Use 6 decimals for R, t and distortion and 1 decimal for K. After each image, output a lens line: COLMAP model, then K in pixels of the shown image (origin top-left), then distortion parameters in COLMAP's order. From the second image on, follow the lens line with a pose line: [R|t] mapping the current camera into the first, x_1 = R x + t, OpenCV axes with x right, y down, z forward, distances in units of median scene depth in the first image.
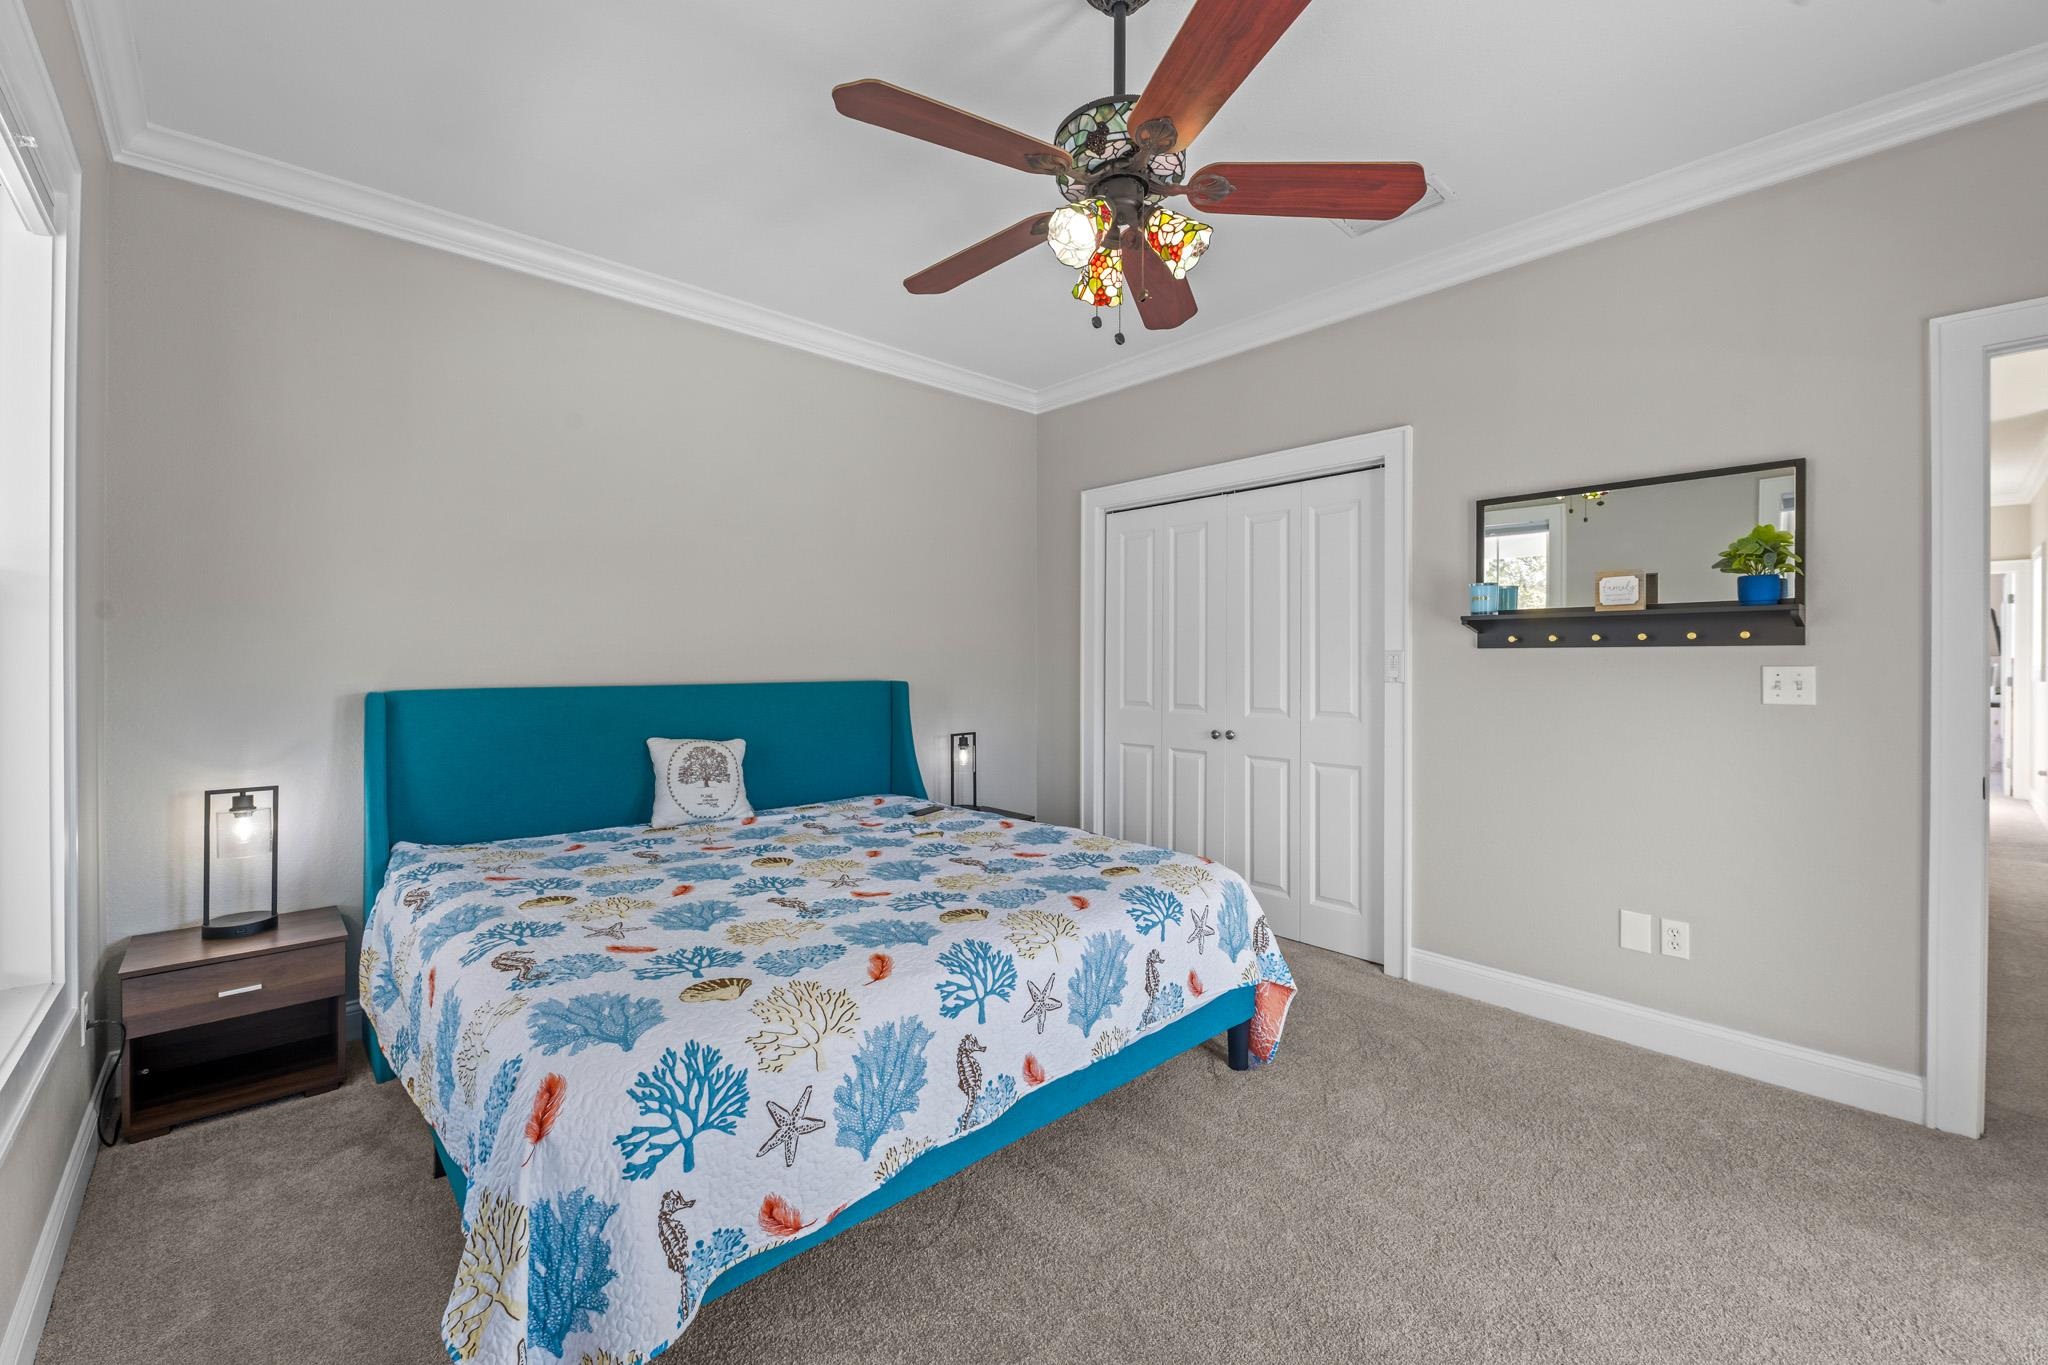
lens RADIAL K [[860.3, 0, 1044.2], [0, 860.3, 651.6], [0, 0, 1]] dist [0.001430, -0.003043]
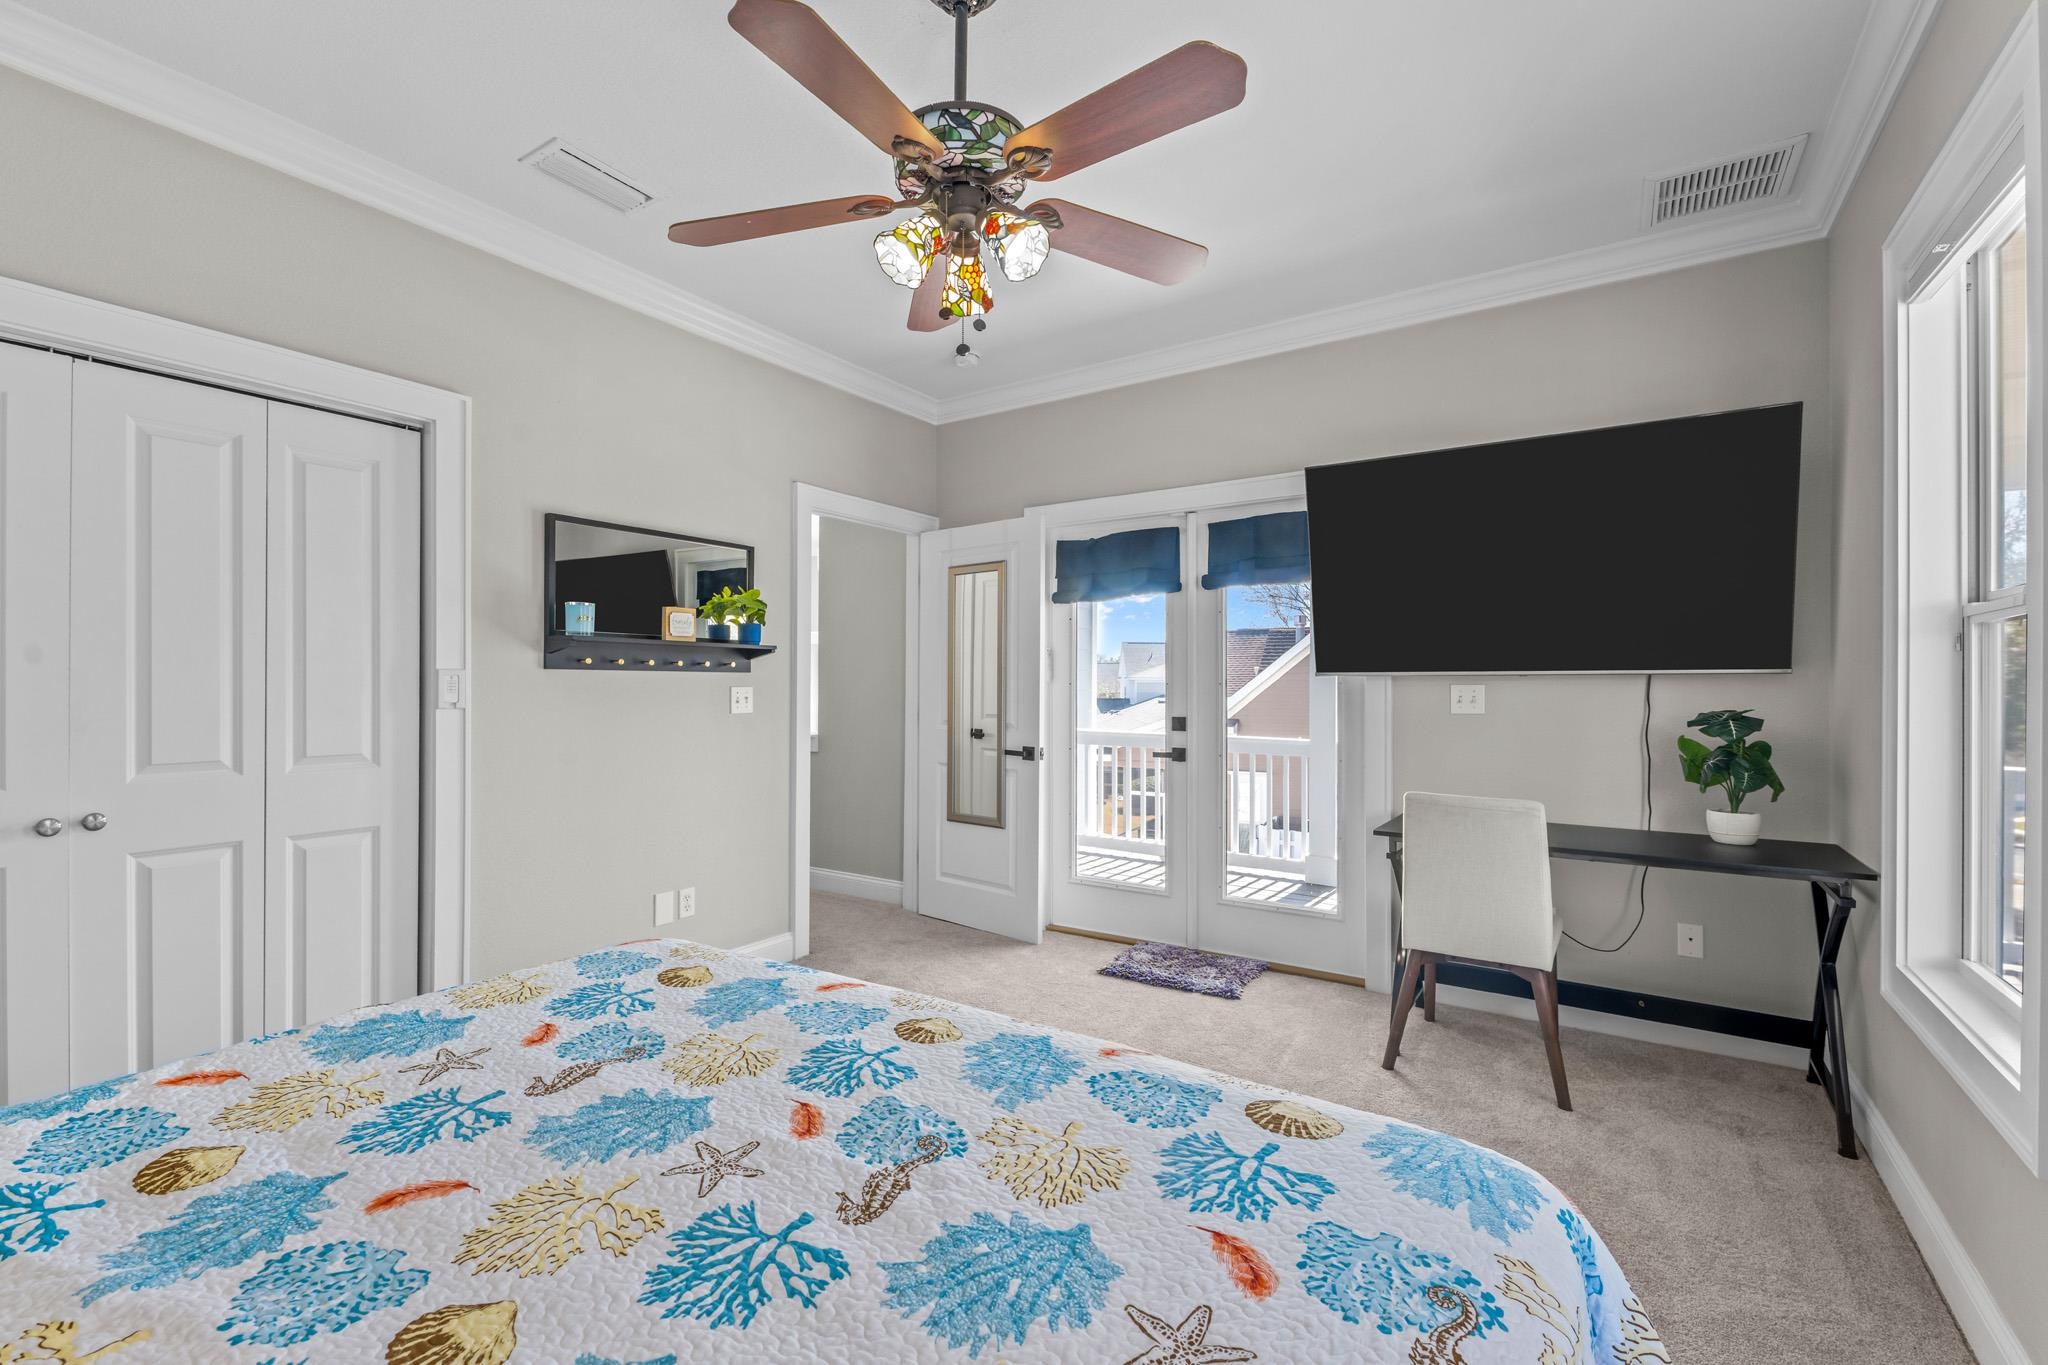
lens RADIAL K [[860.3, 0, 1025.4], [0, 860.3, 689.7], [0, 0, 1]] dist [0.001430, -0.003043]
pose [[-0.230619, -0.006369, 0.973023, -0.660916], [-0.011299, 0.999929, 0.003867, 0.011045], [-0.972978, -0.010103, -0.230675, 0.879410]]
